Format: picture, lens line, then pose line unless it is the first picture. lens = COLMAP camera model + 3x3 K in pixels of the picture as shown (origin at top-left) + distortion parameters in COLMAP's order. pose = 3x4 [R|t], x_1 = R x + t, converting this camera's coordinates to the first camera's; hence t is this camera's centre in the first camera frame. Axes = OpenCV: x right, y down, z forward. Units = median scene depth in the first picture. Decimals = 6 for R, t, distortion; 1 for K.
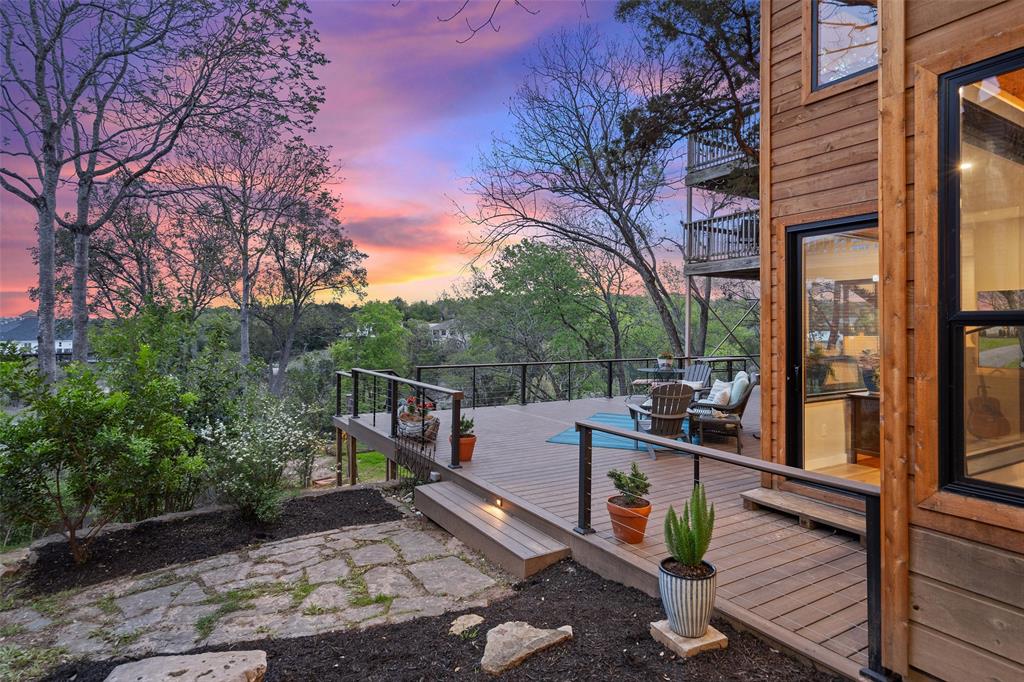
lens RADIAL K [[560.2, 0, 510.8], [0, 560.2, 330.7], [0, 0, 1]] dist [0.003544, 0.000510]
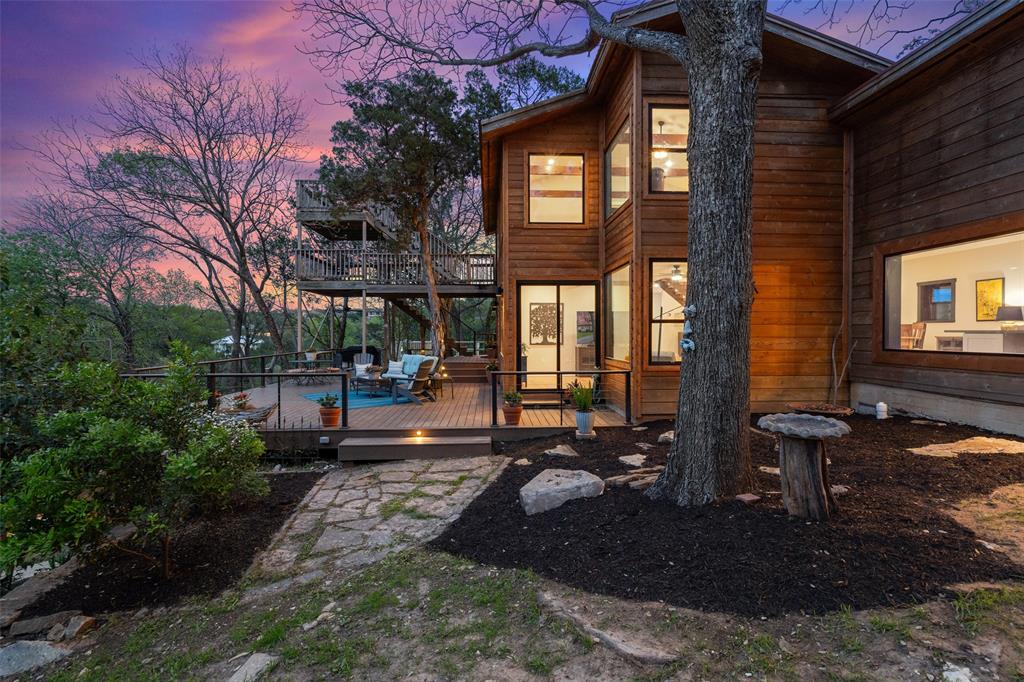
lens RADIAL K [[468.8, 0, 513.6], [0, 468.8, 339.3], [0, 0, 1]] dist [0.000674, 0.000020]
pose [[0.465853, -0.020981, 0.884613, -1.274635], [0.009757, 0.999780, 0.018574, 0.017245], [-0.884808, -0.000021, 0.465955, 0.155681]]
